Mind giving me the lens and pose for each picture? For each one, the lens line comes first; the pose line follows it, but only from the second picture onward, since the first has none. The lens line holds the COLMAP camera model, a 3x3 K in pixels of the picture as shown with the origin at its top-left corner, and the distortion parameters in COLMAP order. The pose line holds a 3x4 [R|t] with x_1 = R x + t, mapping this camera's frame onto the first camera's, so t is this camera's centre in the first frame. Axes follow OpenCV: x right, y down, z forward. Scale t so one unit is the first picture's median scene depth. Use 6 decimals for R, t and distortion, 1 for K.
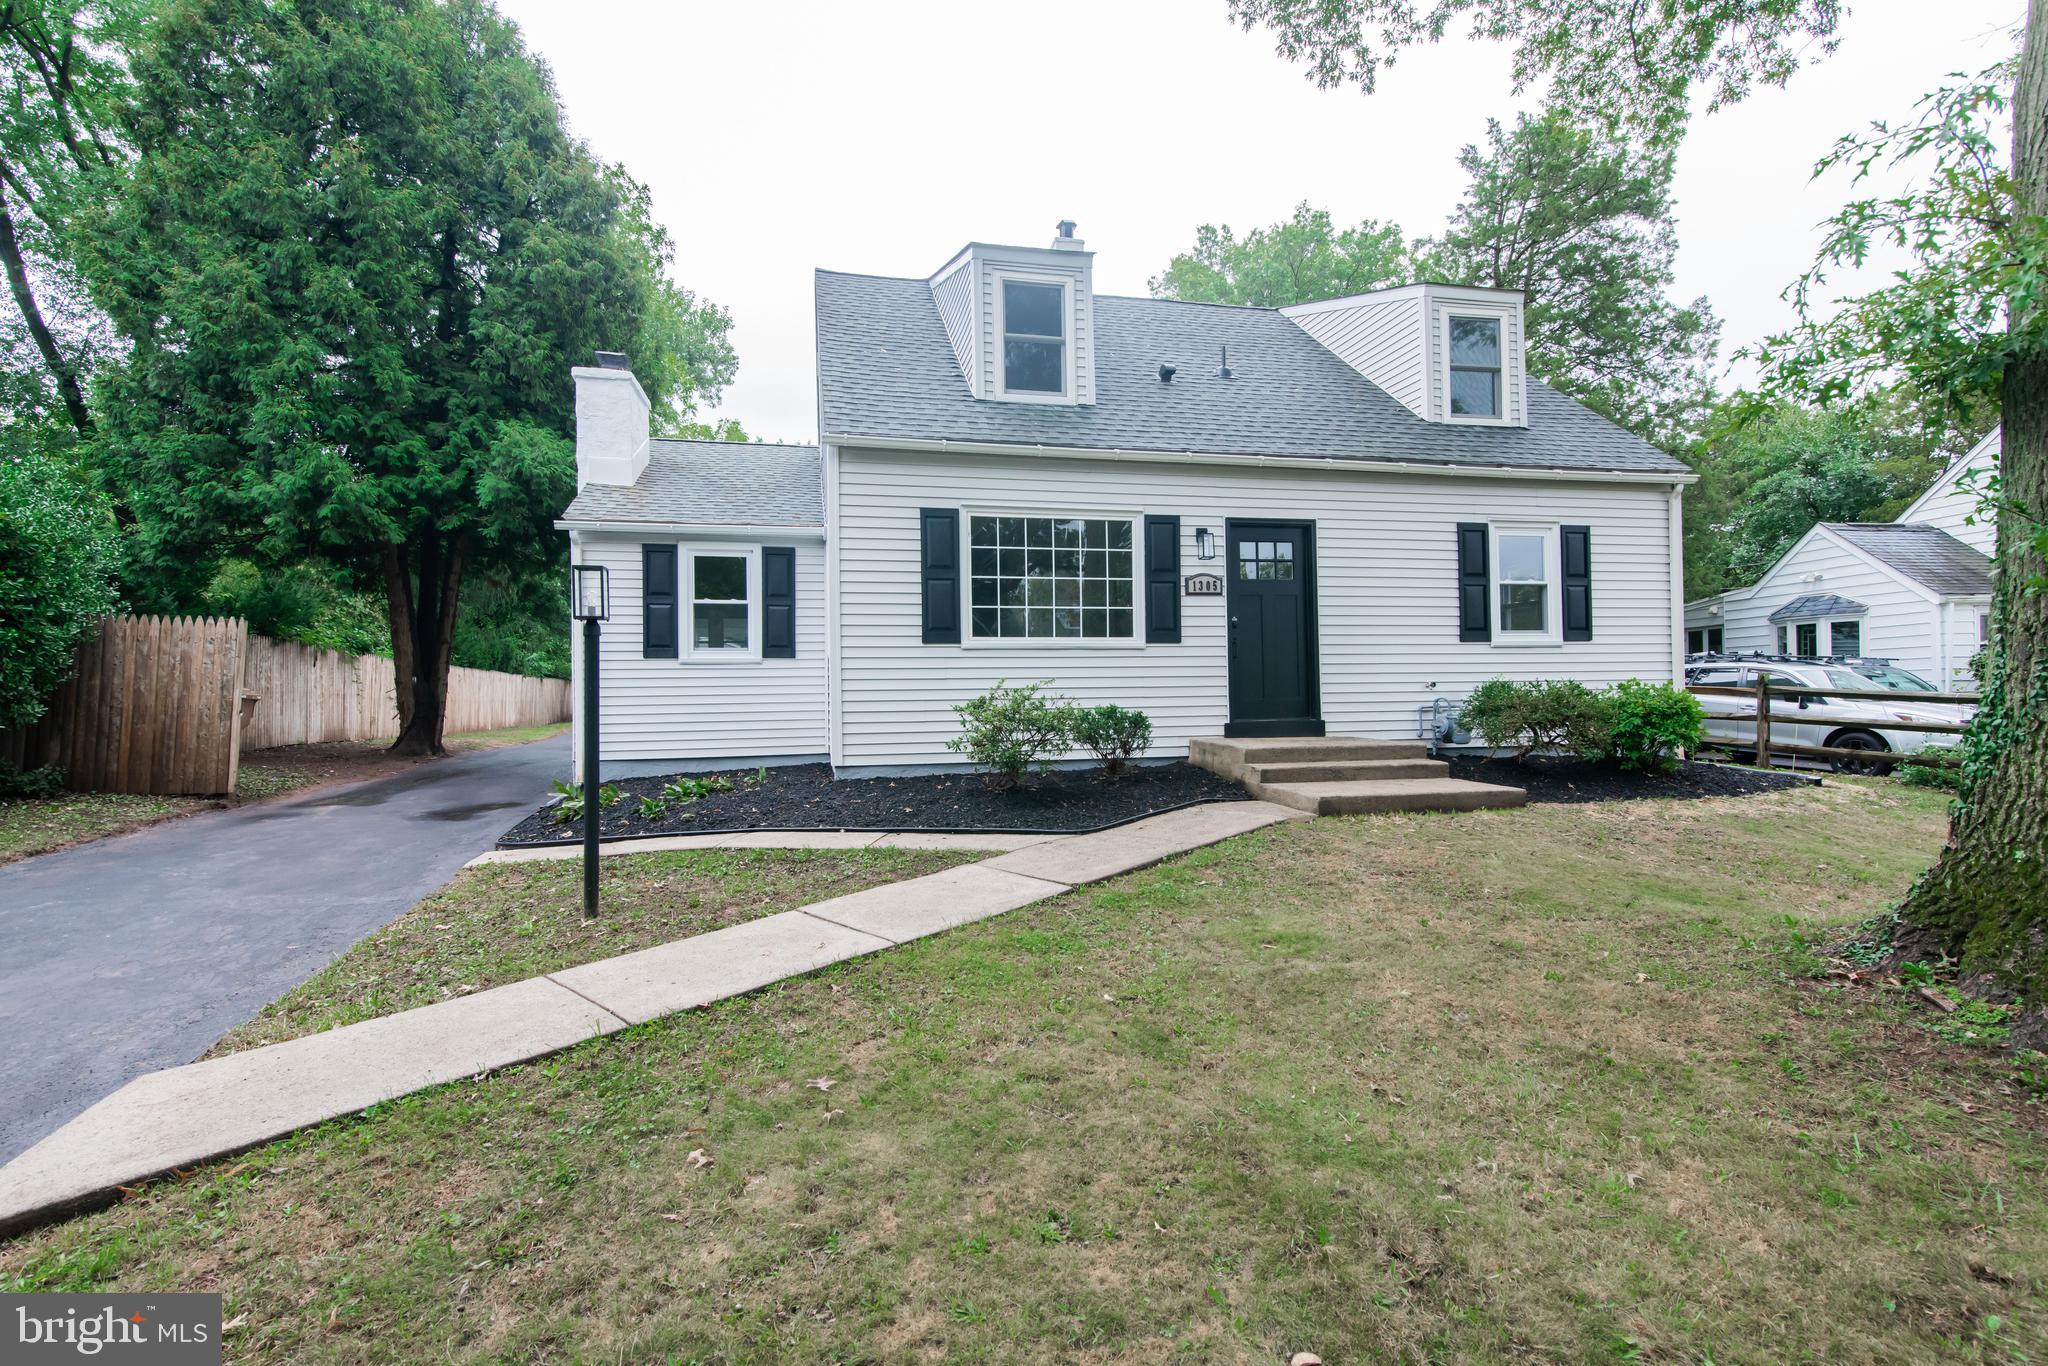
lens RADIAL K [[940.9, 0, 1024.1], [0, 940.9, 690.0], [0, 0, 1]] dist [0.015476, -0.000590]
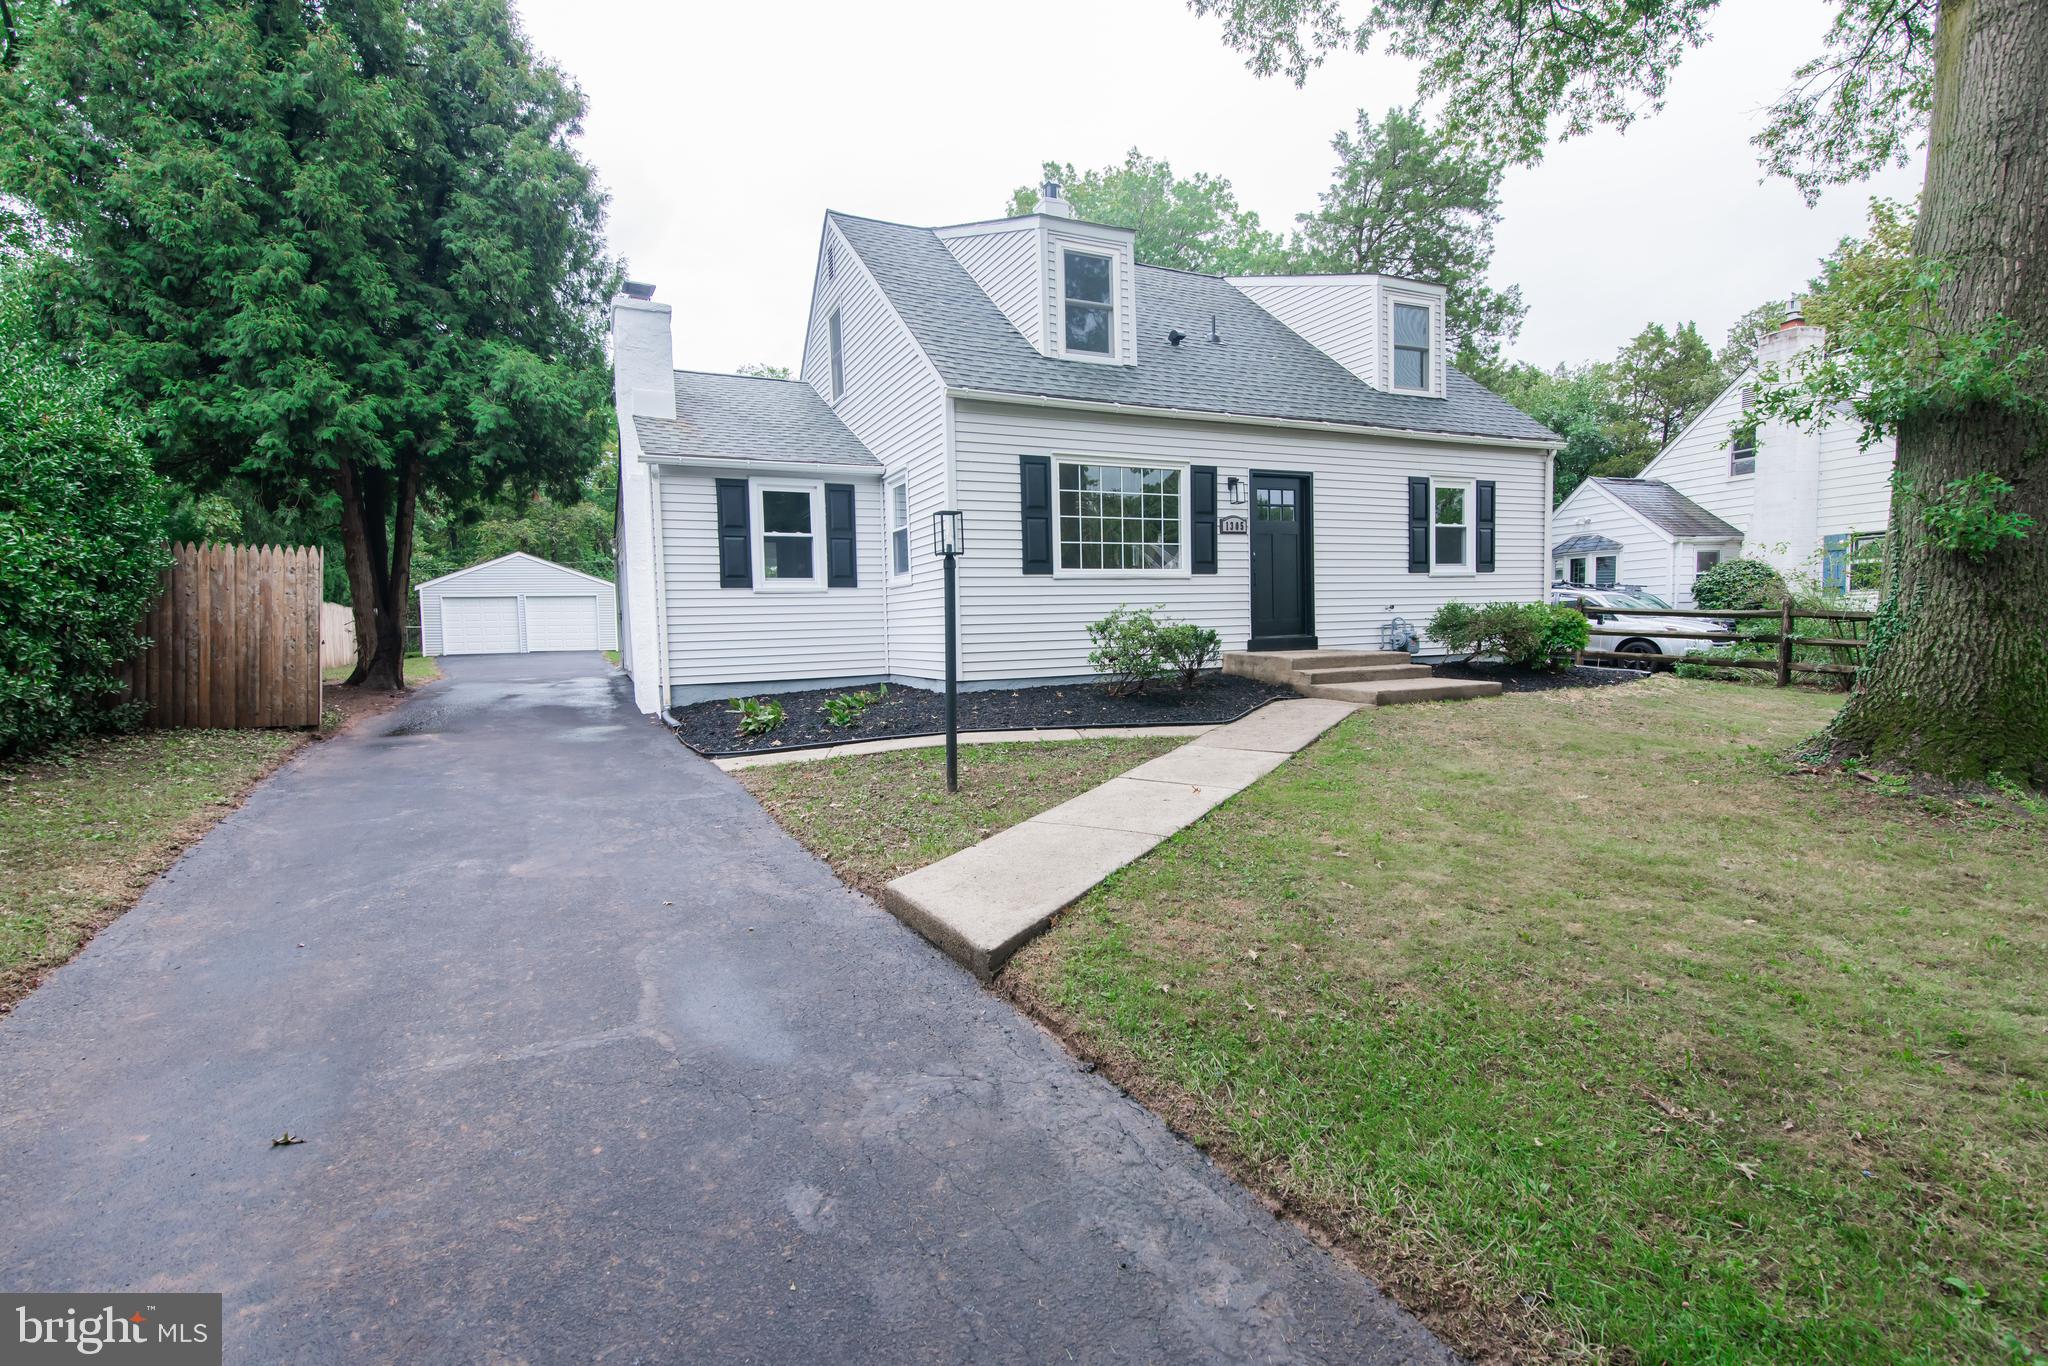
lens RADIAL K [[940.9, 0, 1024.1], [0, 940.9, 690.0], [0, 0, 1]] dist [0.015476, -0.000590]
pose [[0.974561, -0.027159, 0.222471, -0.331400], [0.010698, 0.997136, 0.074868, 0.005429], [-0.223867, -0.070583, 0.972060, -0.122382]]
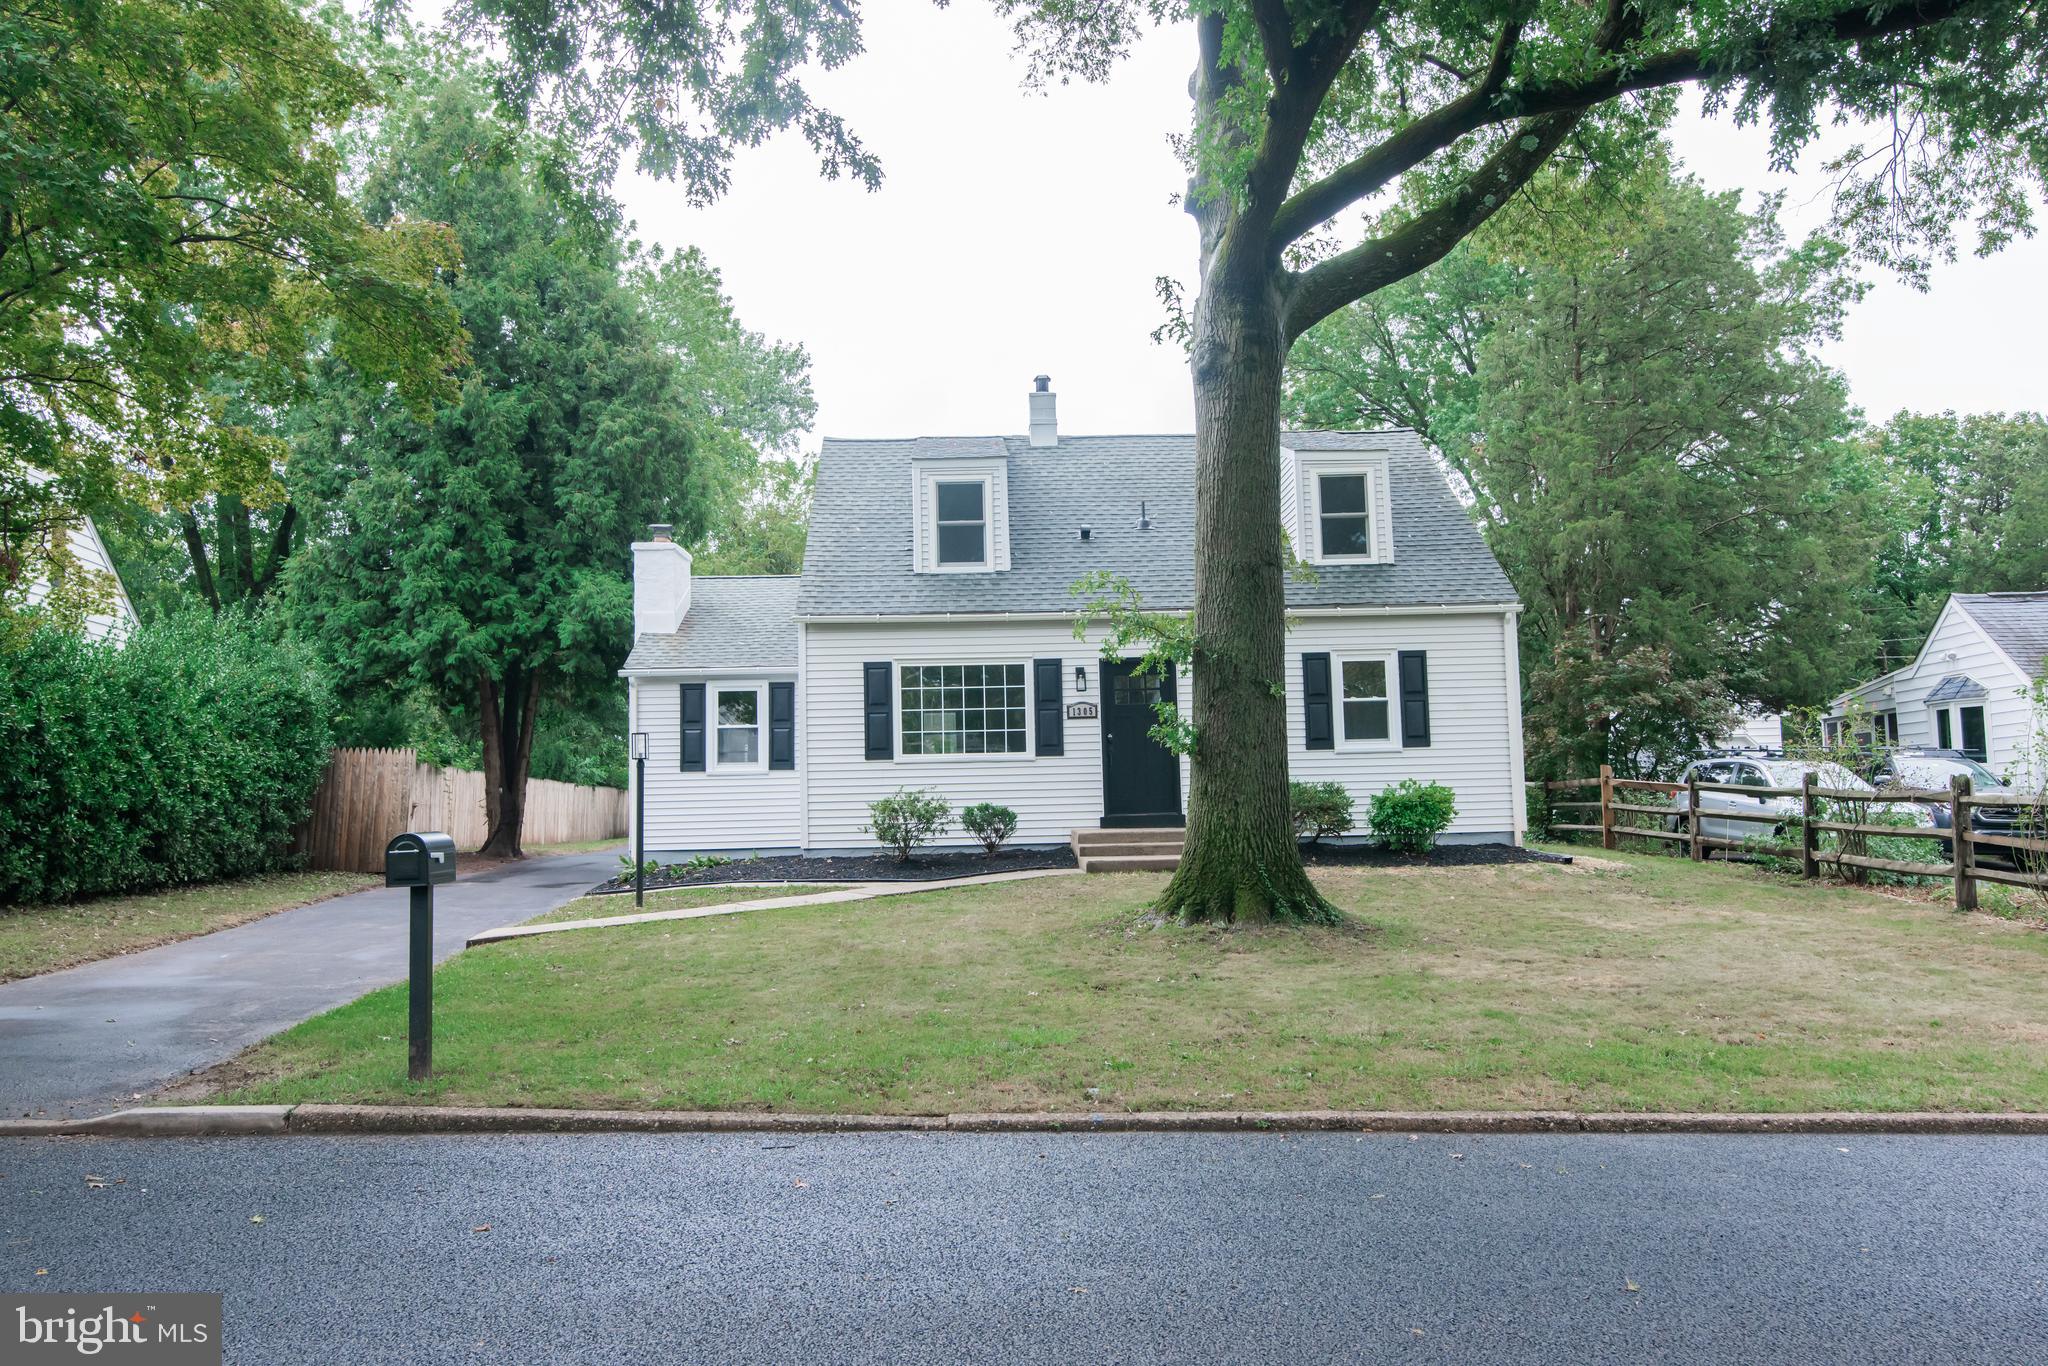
lens RADIAL K [[1535.6, 0, 1024.0], [0, 1535.6, 683.0], [0, 0, 1]] dist [0.001252, 0.000110]
pose [[0.981492, -0.024491, -0.189931, 0.496652], [0.010277, 0.997095, -0.075466, 0.009292], [0.191228, 0.072118, 0.978893, -1.054490]]
